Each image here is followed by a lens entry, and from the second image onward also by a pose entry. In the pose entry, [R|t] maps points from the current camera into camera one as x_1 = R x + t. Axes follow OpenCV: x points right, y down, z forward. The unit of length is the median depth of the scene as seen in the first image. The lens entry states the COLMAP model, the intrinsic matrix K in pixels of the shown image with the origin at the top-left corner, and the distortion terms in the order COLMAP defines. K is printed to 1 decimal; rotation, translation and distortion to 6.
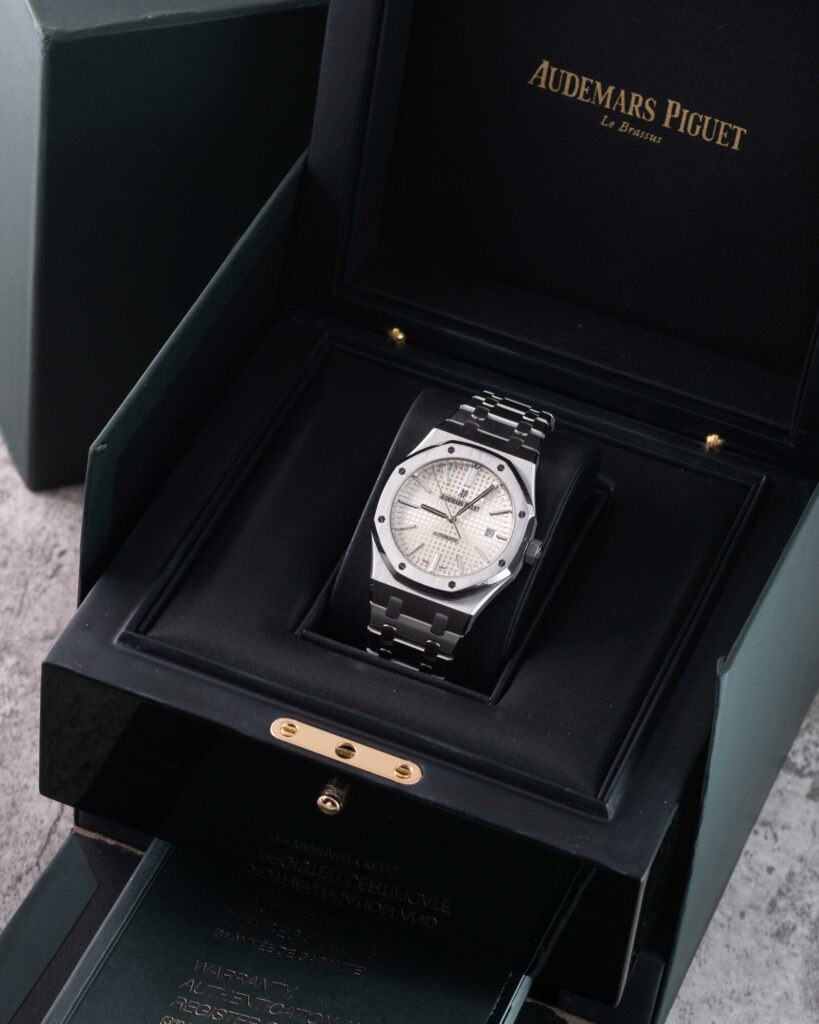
lens RADIAL K [[4186.9, 0, 409.5], [0, 4186.9, 512.0], [0, 0, 1]] dist [0.237634, 1.927462]
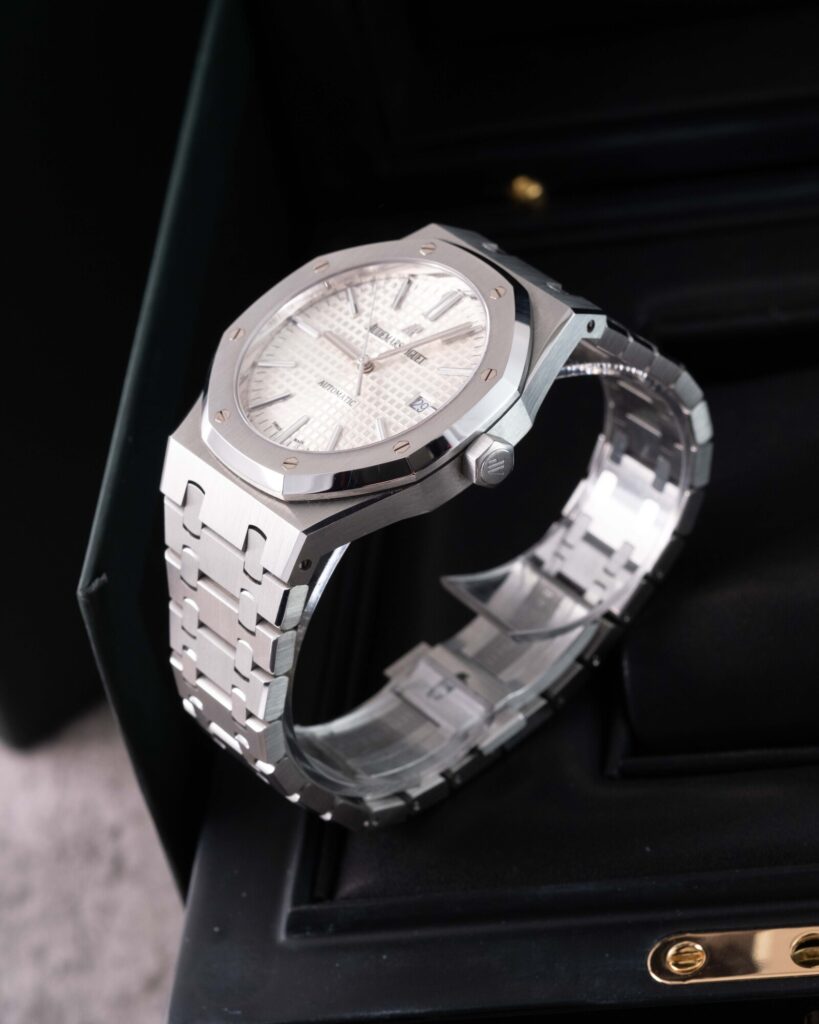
lens RADIAL K [[4186.9, 0, 409.5], [0, 4186.9, 512.0], [0, 0, 1]] dist [0.237634, 1.927462]
pose [[0.913932, -0.405535, 0.016451, -0.044567], [0.405850, 0.912755, -0.046524, 0.014372], [0.003851, 0.049197, 0.998782, 0.506612]]
